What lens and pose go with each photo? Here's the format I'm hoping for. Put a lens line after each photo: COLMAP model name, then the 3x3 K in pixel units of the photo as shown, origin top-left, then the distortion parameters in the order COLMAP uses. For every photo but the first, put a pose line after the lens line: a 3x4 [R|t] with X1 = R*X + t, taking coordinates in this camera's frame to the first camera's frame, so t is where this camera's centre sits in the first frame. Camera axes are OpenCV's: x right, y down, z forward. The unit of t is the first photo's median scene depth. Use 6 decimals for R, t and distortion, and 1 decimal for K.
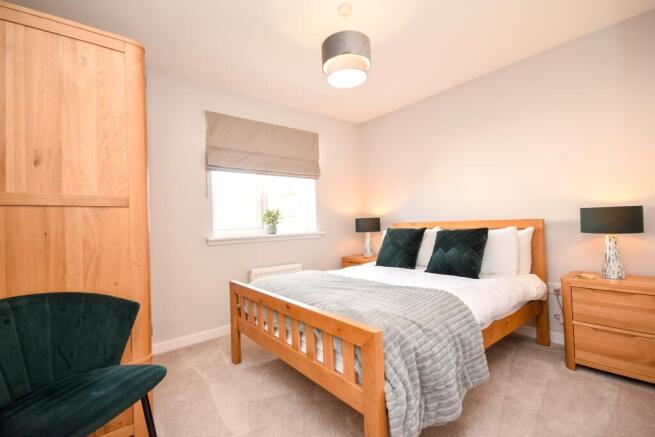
lens RADIAL K [[288.4, 0, 327.5], [0, 288.4, 218.5], [0, 0, 1]] dist [0.001891, 0.000196]
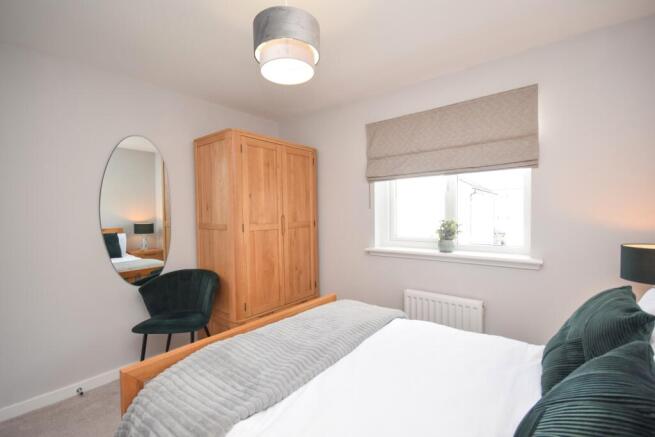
lens RADIAL K [[288.4, 0, 327.5], [0, 288.4, 218.5], [0, 0, 1]] dist [0.001891, 0.000196]
pose [[0.227173, 0.042467, -0.972928, 0.514295], [0.016958, 0.998725, 0.047552, -0.085135], [0.973707, -0.027301, 0.226163, 0.580774]]
